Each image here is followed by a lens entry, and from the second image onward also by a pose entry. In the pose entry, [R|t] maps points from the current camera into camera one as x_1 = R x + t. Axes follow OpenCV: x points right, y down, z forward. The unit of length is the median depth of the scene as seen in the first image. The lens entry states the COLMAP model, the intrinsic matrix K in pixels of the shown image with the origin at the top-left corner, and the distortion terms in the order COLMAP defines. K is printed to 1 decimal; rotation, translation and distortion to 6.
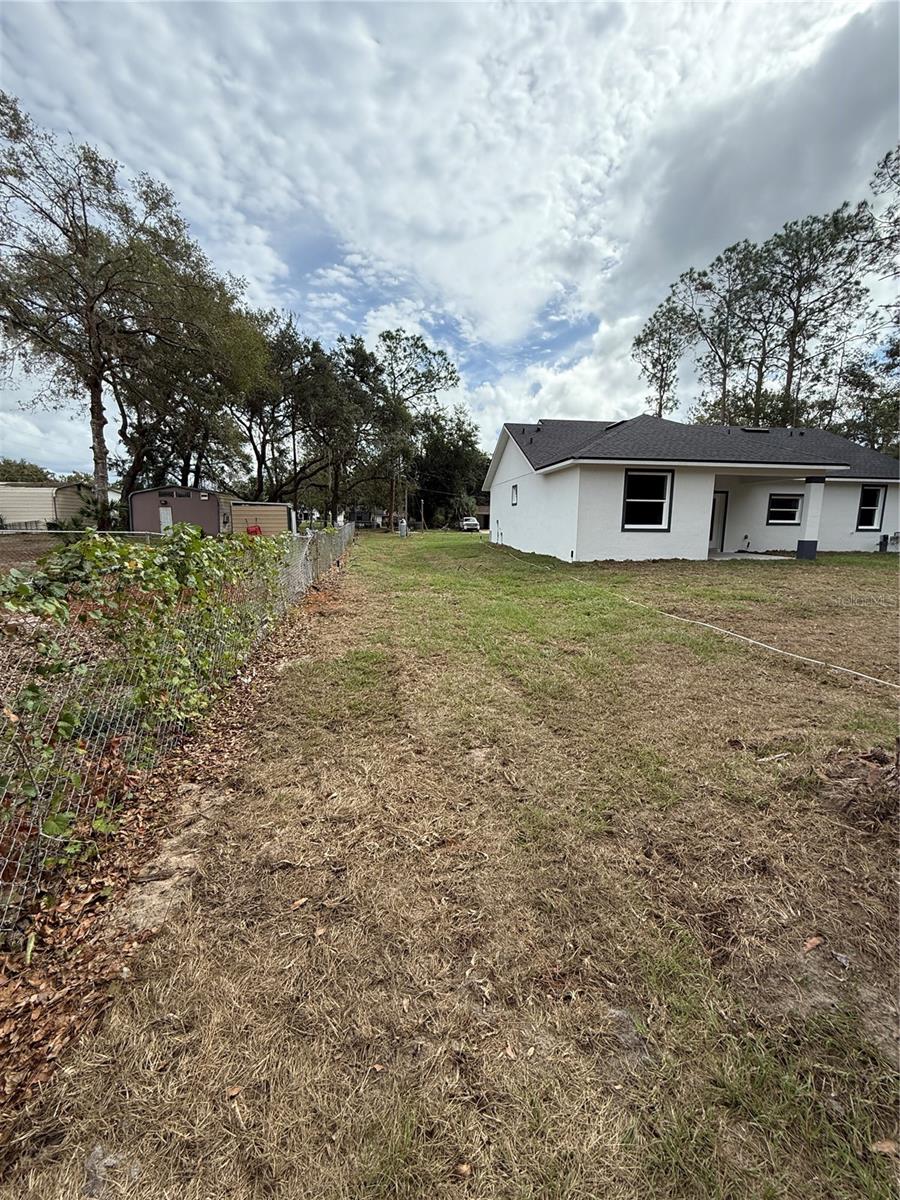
lens RADIAL K [[484.5, 0, 451.7], [0, 484.5, 585.8], [0, 0, 1]] dist [-0.000372, 0.000325]
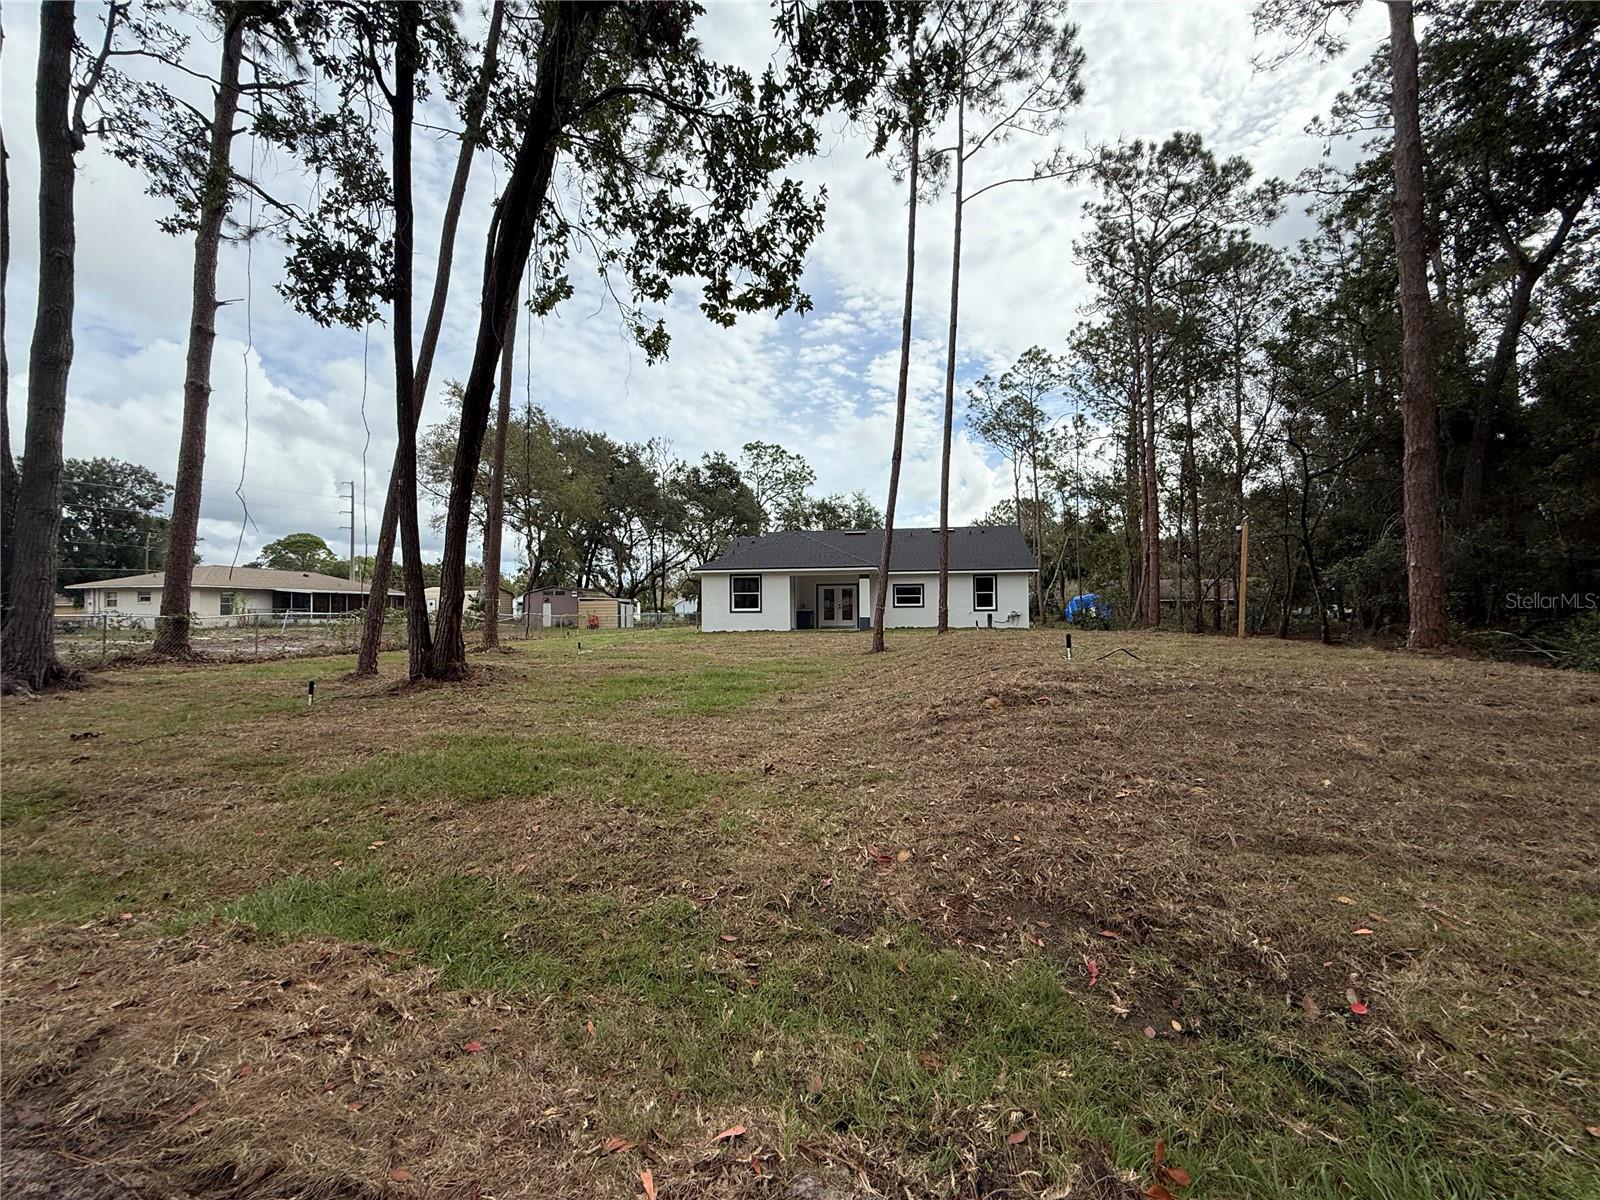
lens RADIAL K [[646.0, 0, 791.2], [0, 646.0, 600.9], [0, 0, 1]] dist [-0.000372, 0.000325]
pose [[0.957519, -0.020587, -0.287634, 0.553324], [-0.024206, 0.988190, -0.151309, 0.082625], [0.287352, 0.151844, 0.945713, -0.476167]]
